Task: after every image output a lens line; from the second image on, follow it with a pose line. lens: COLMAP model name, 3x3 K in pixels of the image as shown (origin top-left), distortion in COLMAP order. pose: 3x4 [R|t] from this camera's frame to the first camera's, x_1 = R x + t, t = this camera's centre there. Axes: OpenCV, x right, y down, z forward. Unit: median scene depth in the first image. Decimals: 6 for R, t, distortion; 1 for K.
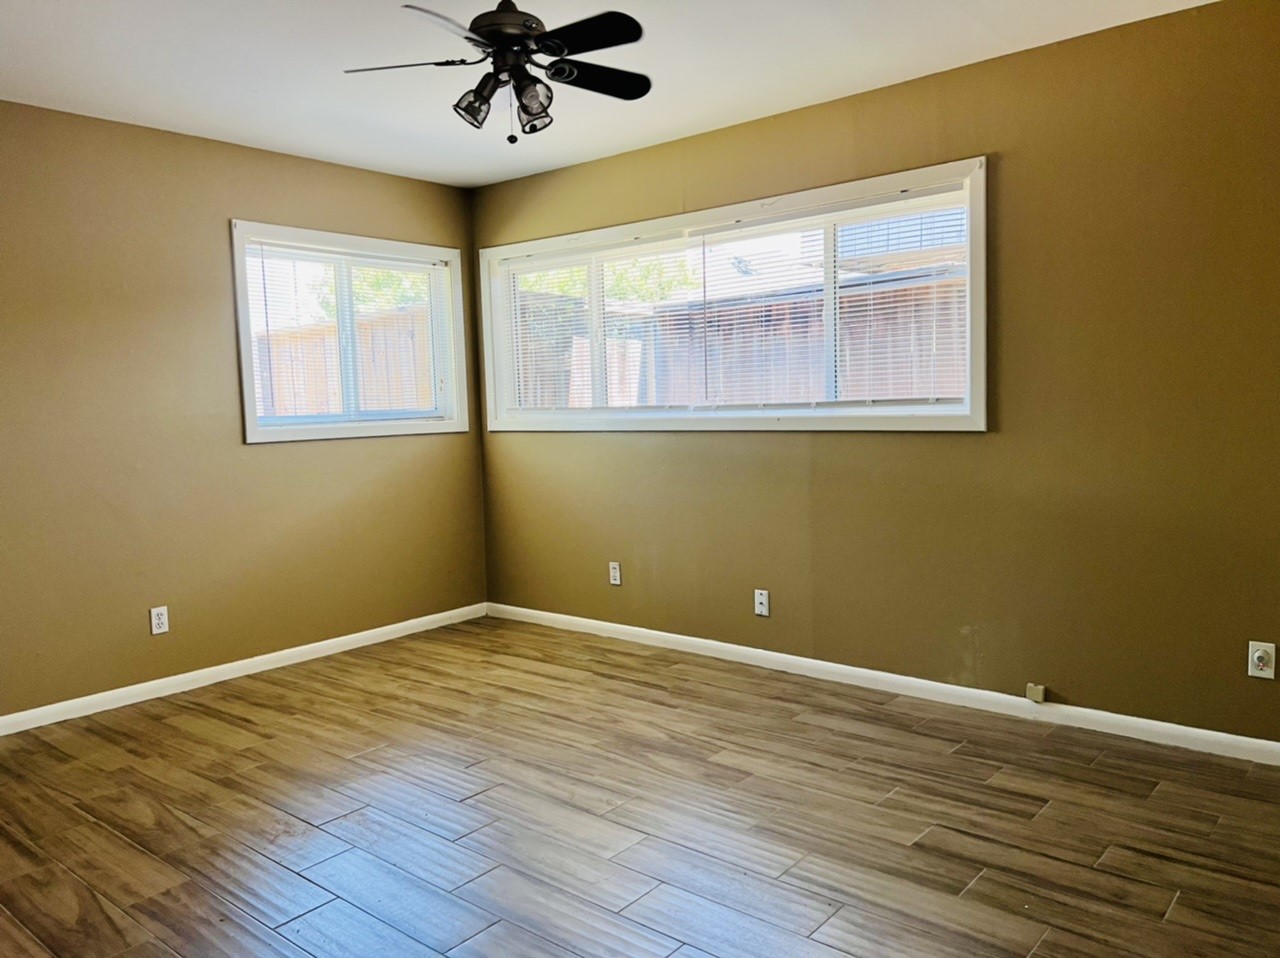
lens RADIAL K [[962.9, 0, 636.0], [0, 962.9, 479.2], [0, 0, 1]] dist [0.076809, -0.094971]
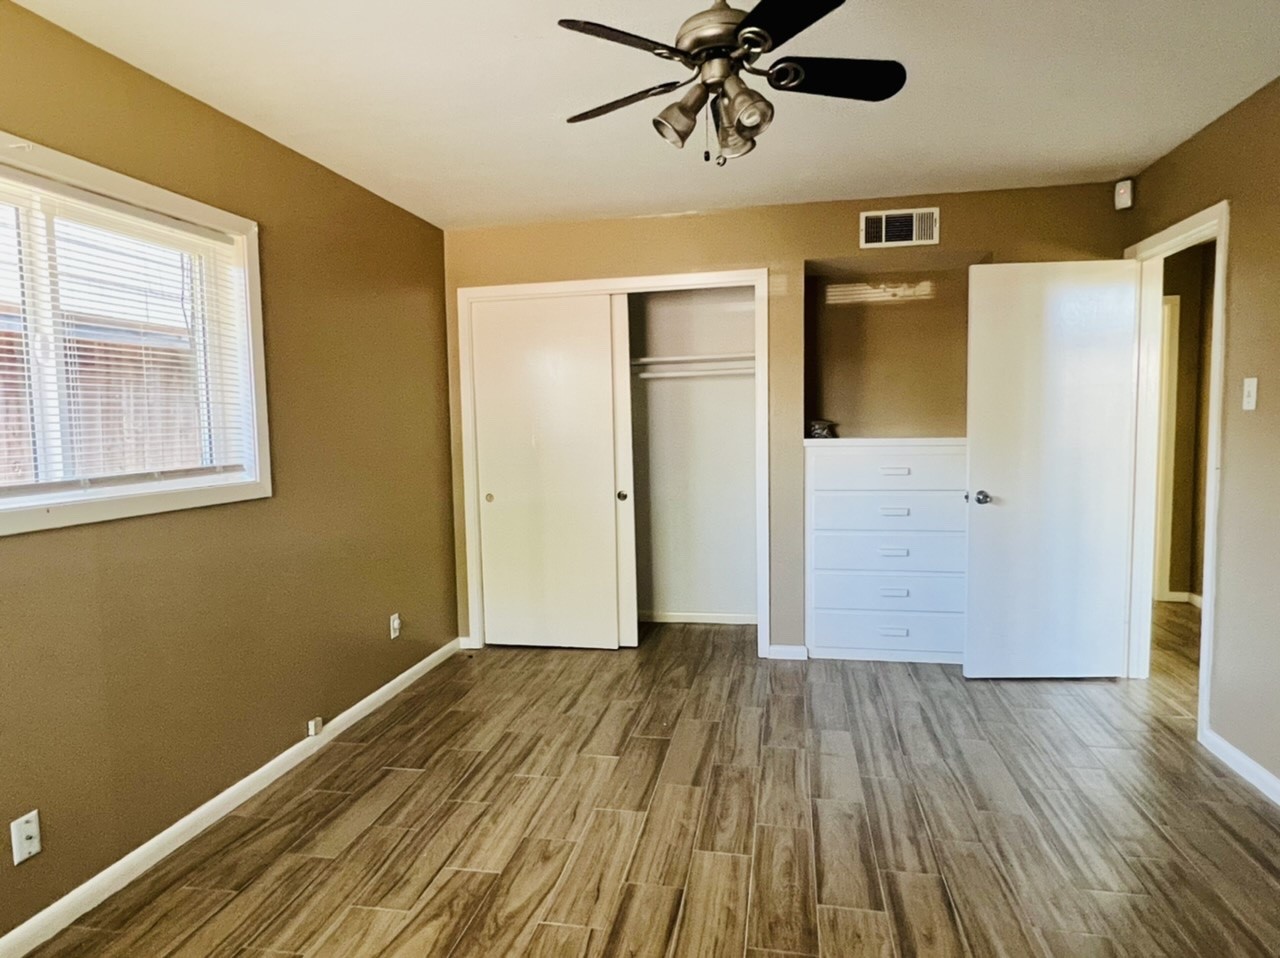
lens RADIAL K [[771.6, 0, 640.0], [0, 771.6, 479.0], [0, 0, 1]] dist [0.000577, -0.000323]
pose [[-0.477757, -0.032697, 0.877883, -0.559799], [0.111550, 0.988960, 0.097542, -0.109297], [-0.871381, 0.144529, -0.468835, 1.113021]]
